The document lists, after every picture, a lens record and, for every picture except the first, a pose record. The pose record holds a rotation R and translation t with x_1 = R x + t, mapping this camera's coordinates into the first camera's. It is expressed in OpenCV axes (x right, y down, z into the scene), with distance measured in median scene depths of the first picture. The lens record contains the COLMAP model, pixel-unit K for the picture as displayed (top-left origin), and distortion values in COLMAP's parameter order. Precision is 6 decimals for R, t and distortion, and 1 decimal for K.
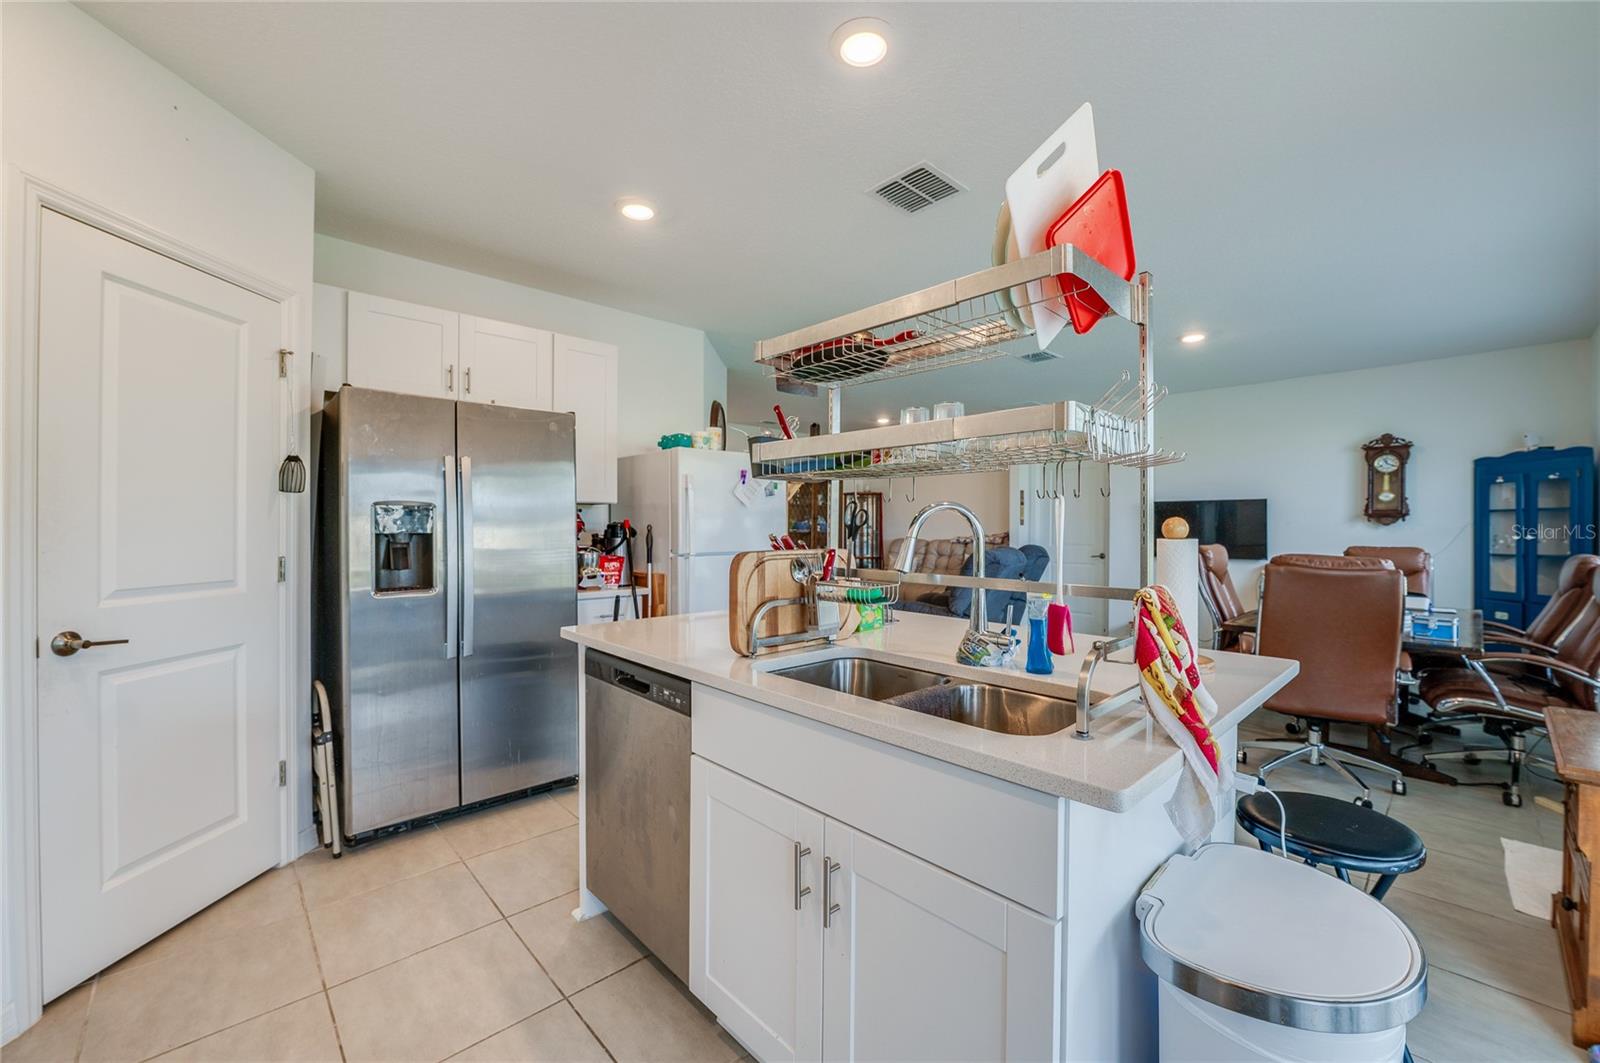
lens RADIAL K [[647.4, 0, 792.6], [0, 647.4, 529.2], [0, 0, 1]] dist [-0.011517, 0.000780]
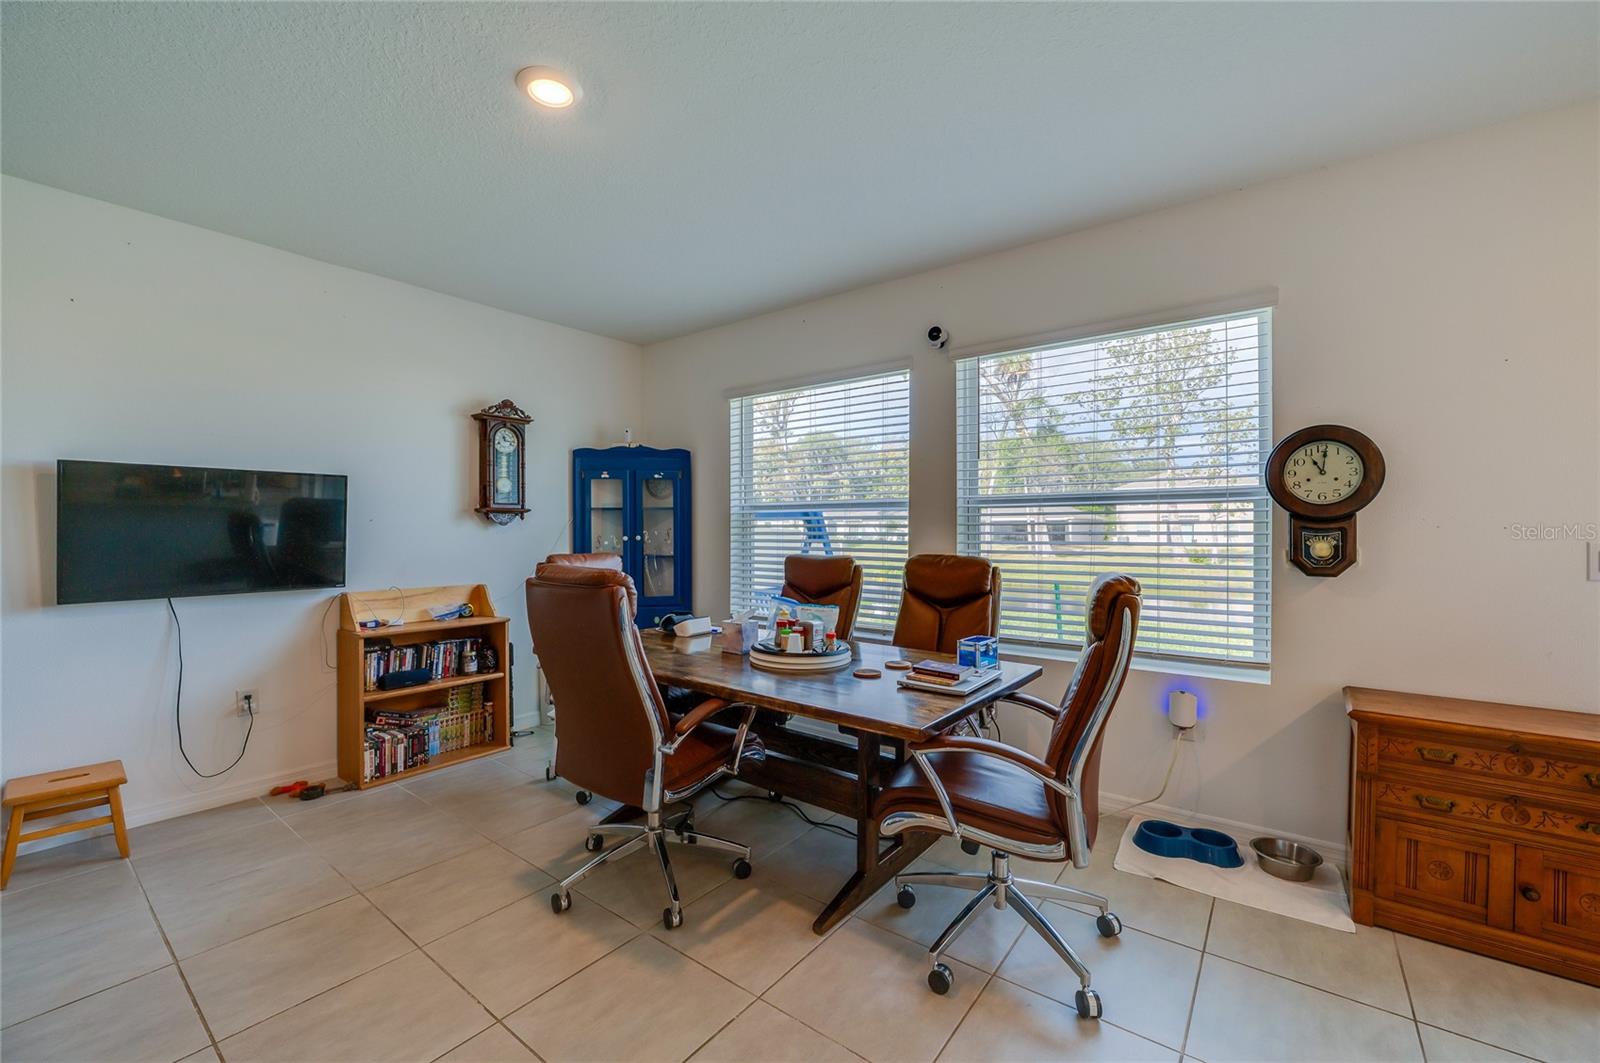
lens RADIAL K [[647.4, 0, 801.7], [0, 647.4, 531.8], [0, 0, 1]] dist [-0.011517, 0.000780]
pose [[-0.169515, -0.003626, 0.985521, 0.141382], [-0.000027, 0.999993, 0.003675, -0.000422], [-0.985528, 0.000597, -0.169513, 0.807779]]
